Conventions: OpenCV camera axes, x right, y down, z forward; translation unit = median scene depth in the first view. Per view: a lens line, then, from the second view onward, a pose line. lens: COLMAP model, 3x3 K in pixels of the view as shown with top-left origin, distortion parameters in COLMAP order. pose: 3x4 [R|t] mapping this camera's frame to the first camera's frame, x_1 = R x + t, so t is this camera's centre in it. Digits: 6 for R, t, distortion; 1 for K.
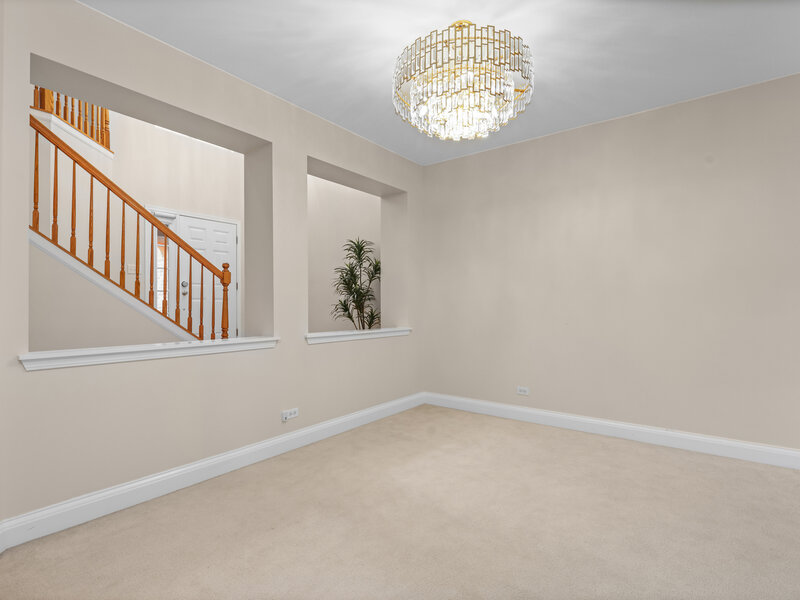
lens RADIAL K [[408.0, 0, 400.0], [0, 408.0, 300.0], [0, 0, 1]] dist [0.002241, 0.000564]
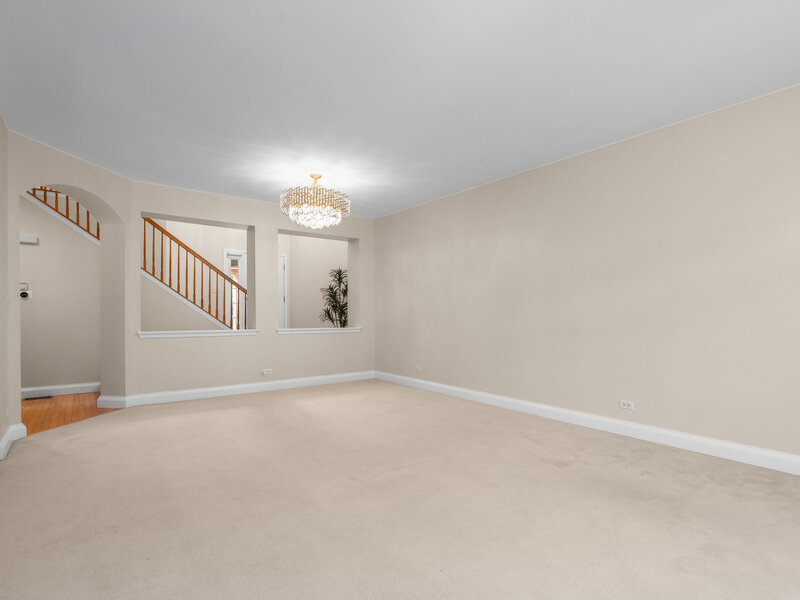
lens RADIAL K [[414.3, 0, 401.7], [0, 414.3, 312.2], [0, 0, 1]] dist [-0.000543, -0.000275]
pose [[0.964702, 0.000840, -0.263342, 0.540281], [0.002667, 0.999912, 0.012959, -0.008307], [0.263330, -0.013204, 0.964616, -0.426679]]
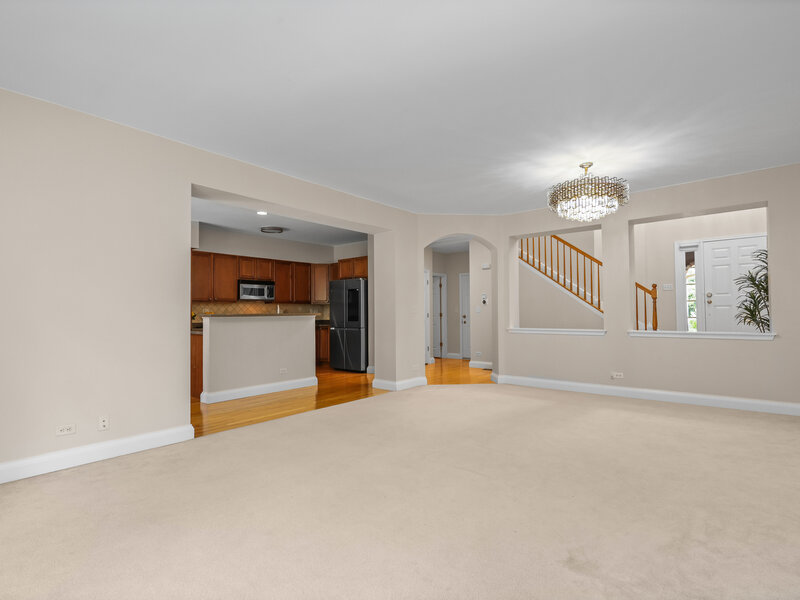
lens RADIAL K [[411.7, 0, 402.5], [0, 411.7, 304.6], [0, 0, 1]] dist [0.002115, 0.000425]
pose [[-0.041697, -0.019527, -0.998939, 1.011221], [0.021982, 0.999549, -0.020457, -0.004031], [0.998888, -0.022812, -0.041249, 0.115437]]
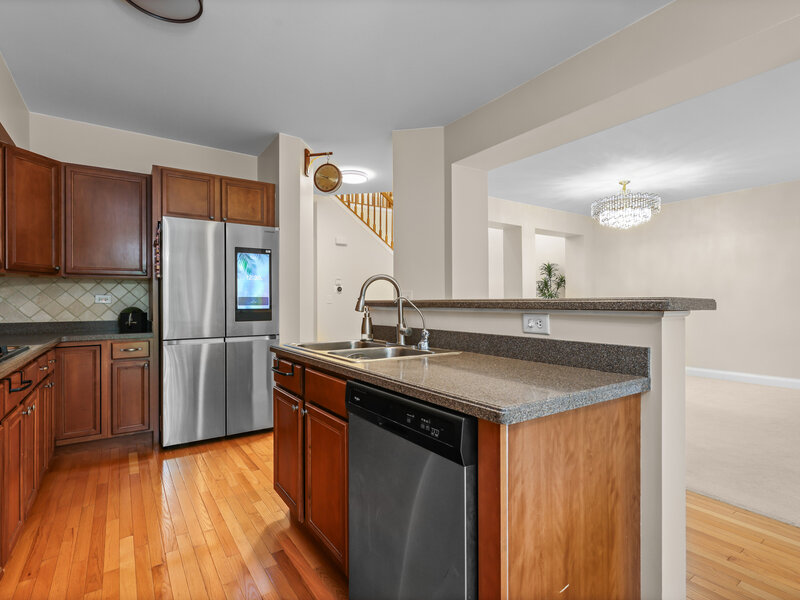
lens RADIAL K [[408.0, 0, 400.0], [0, 408.0, 300.0], [0, 0, 1]] dist [0.002241, 0.000564]
pose [[0.952040, -0.005758, -0.305921, -0.175626], [0.008118, 0.999946, 0.006443, -0.015796], [0.305867, -0.008618, 0.952035, -0.770362]]
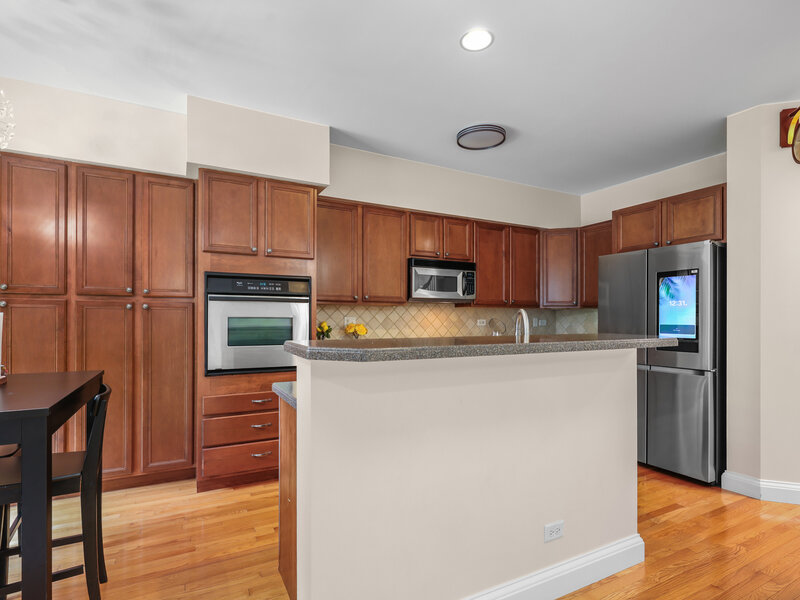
lens RADIAL K [[409.5, 0, 400.0], [0, 409.5, 320.2], [0, 0, 1]] dist [0.000895, 0.000037]
pose [[-0.414498, 0.004602, -0.910038, 0.135545], [0.009611, 0.999954, 0.000679, -0.030494], [0.909999, -0.008465, -0.414523, -0.289591]]
